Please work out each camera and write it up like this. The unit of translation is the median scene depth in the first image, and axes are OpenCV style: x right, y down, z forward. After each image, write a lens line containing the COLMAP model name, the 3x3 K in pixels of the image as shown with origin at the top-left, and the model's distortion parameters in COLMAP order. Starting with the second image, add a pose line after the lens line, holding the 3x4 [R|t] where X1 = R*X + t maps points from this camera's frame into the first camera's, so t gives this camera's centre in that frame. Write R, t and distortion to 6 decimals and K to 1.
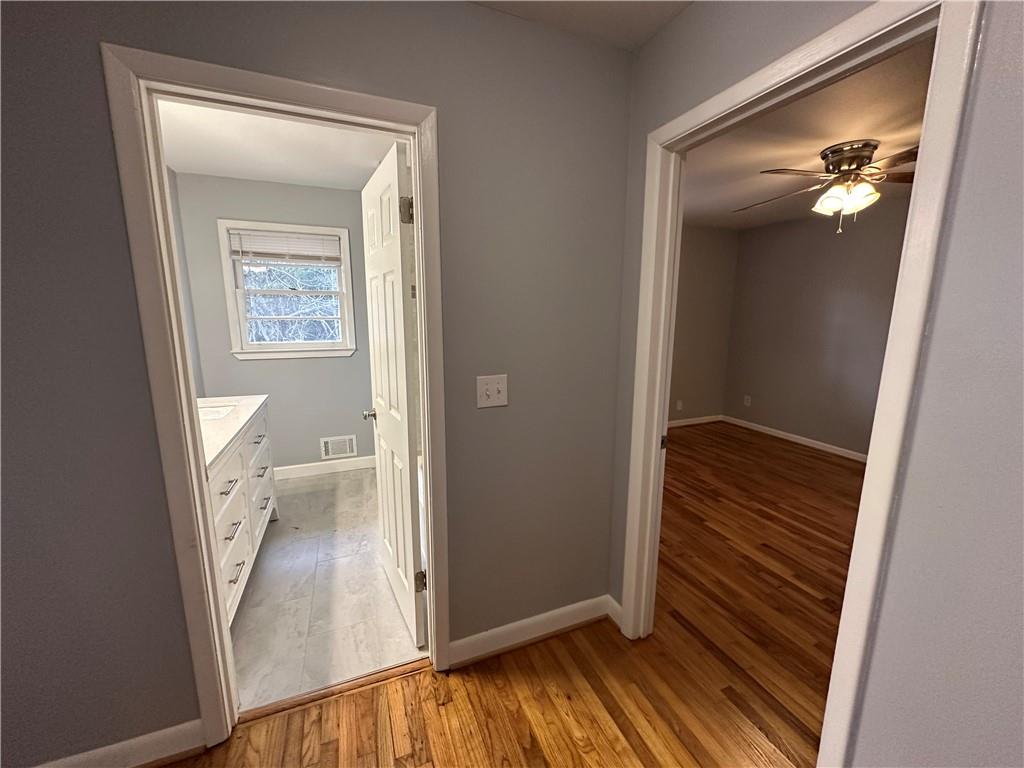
lens RADIAL K [[408.2, 0, 510.2], [0, 408.2, 383.2], [0, 0, 1]] dist [-0.002628, 0.000419]
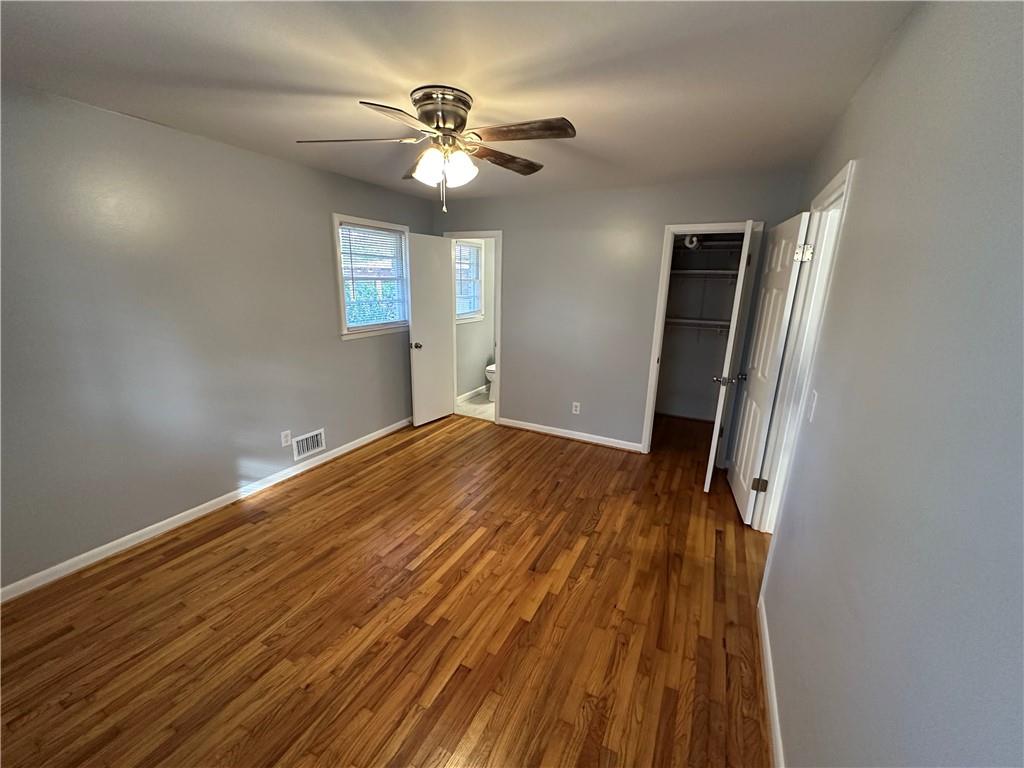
lens RADIAL K [[408.2, 0, 510.4], [0, 408.2, 387.2], [0, 0, 1]] dist [-0.002628, 0.000419]
pose [[-0.657334, -0.206871, 0.724649, 0.047953], [0.109922, 0.924980, 0.363771, -0.197970], [-0.745539, 0.318774, -0.585281, 0.892701]]
